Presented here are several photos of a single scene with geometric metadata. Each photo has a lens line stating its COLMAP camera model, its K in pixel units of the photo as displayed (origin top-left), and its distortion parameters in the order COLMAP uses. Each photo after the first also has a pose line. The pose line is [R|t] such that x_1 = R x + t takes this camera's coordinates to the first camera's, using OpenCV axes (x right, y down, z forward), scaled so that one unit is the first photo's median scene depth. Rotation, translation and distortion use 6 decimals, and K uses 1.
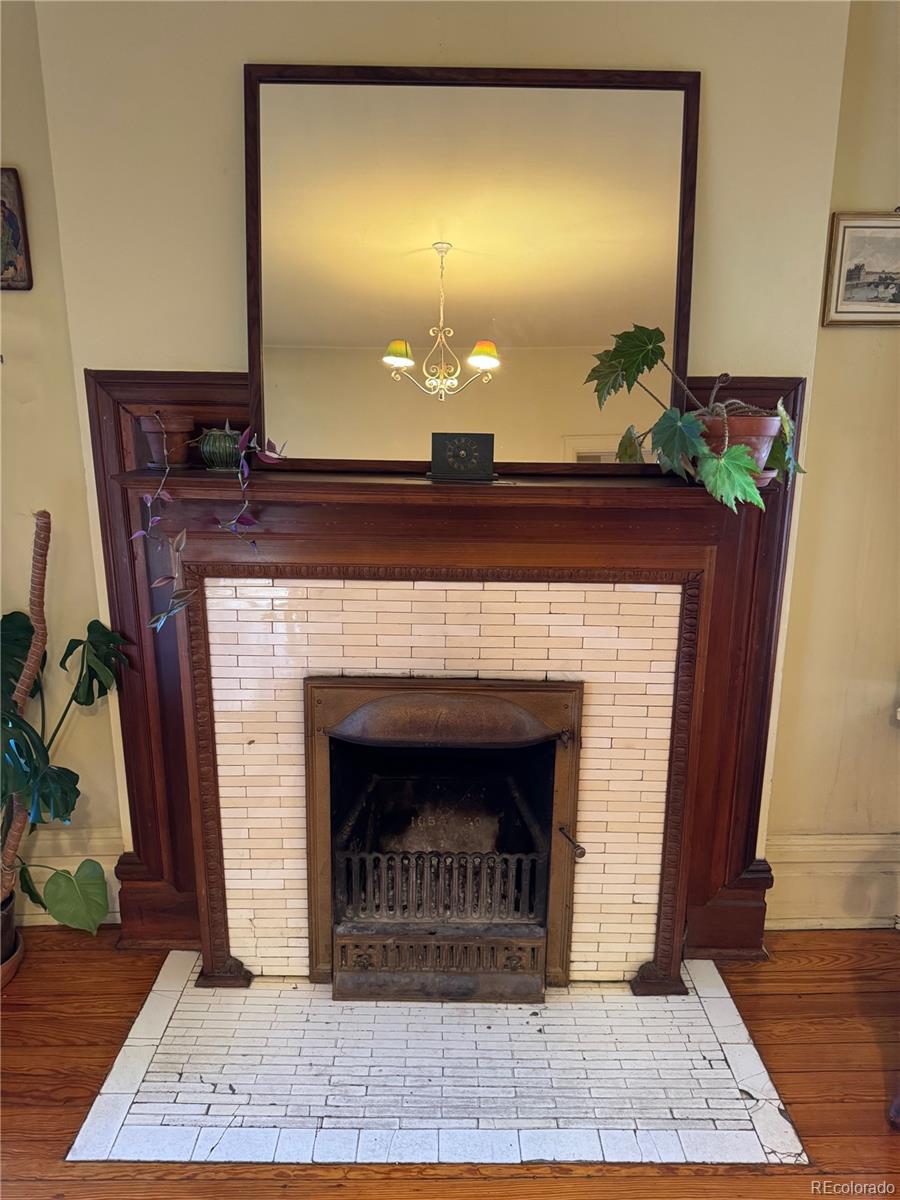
lens RADIAL K [[845.9, 0, 448.8], [0, 845.9, 600.3], [0, 0, 1]] dist [0.046374, -0.046224]
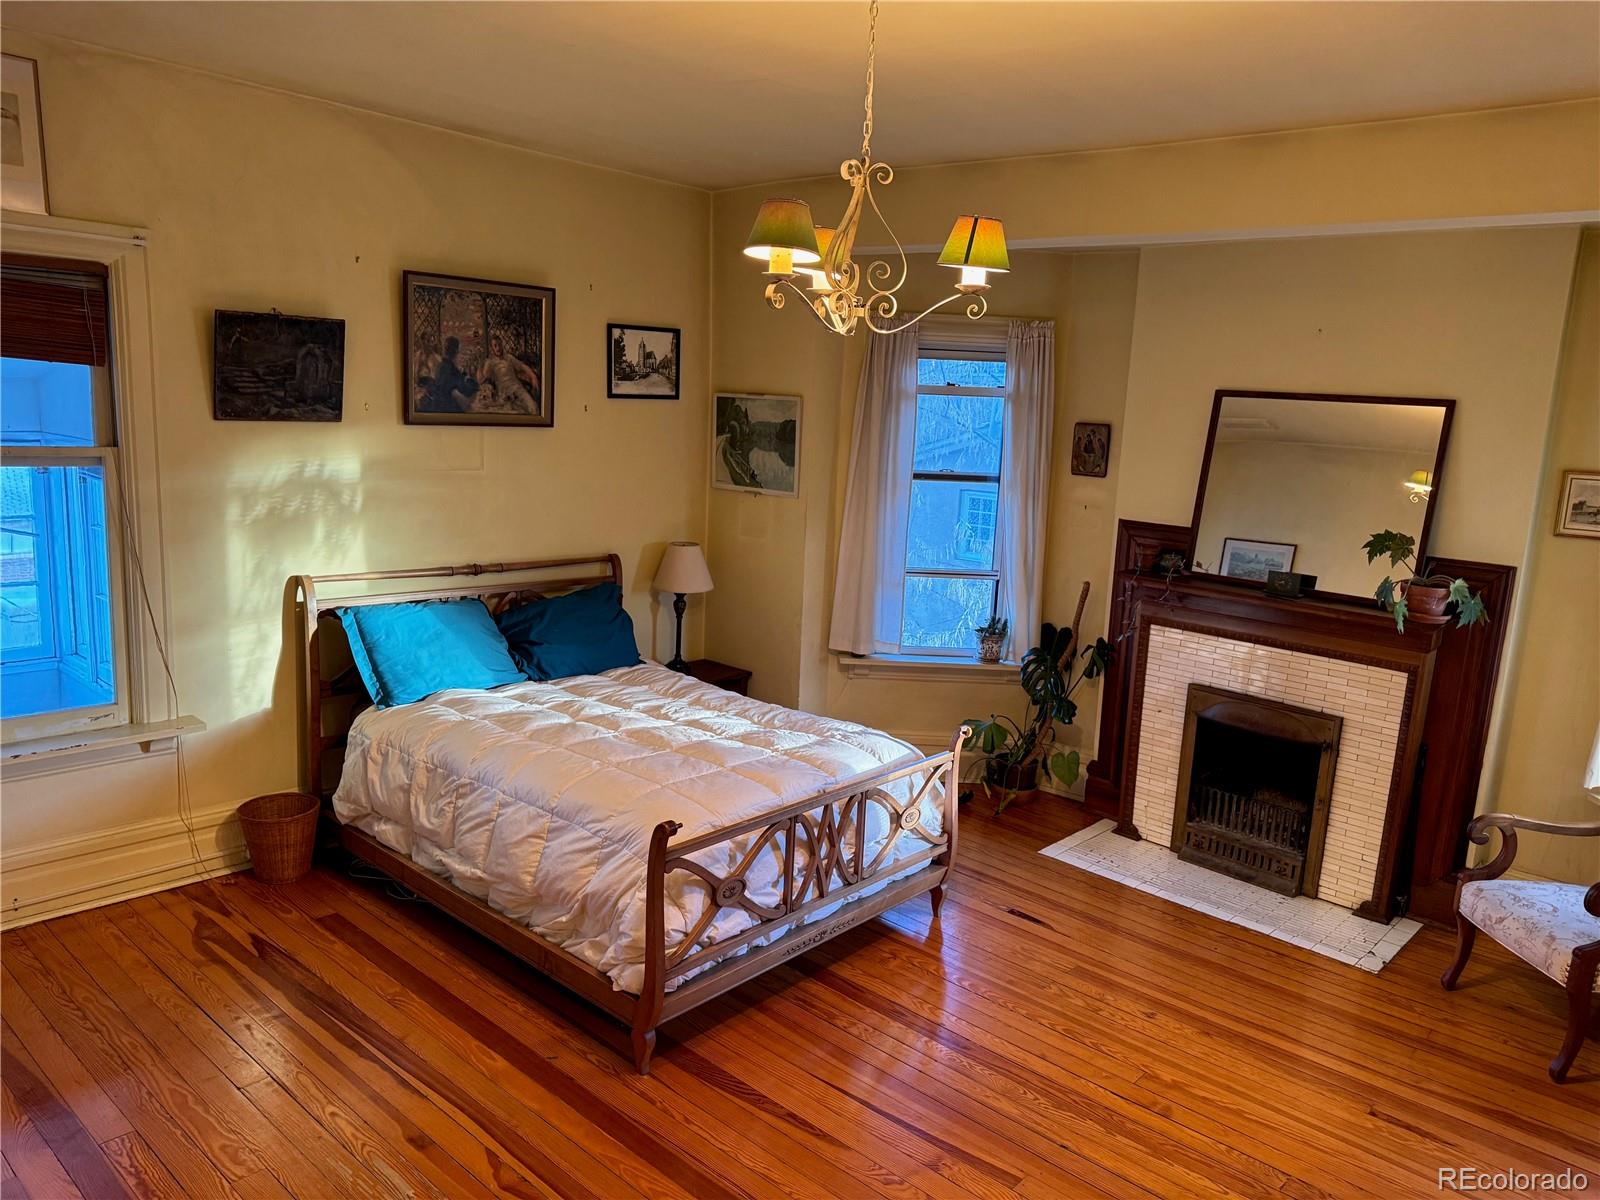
lens RADIAL K [[1127.8, 0, 802.3], [0, 1127.8, 610.4], [0, 0, 1]] dist [0.046374, -0.046224]
pose [[0.732122, 0.154716, -0.663370, 0.857830], [-0.200728, 0.979622, 0.006943, 0.085468], [0.650926, 0.128074, 0.748259, -1.517591]]
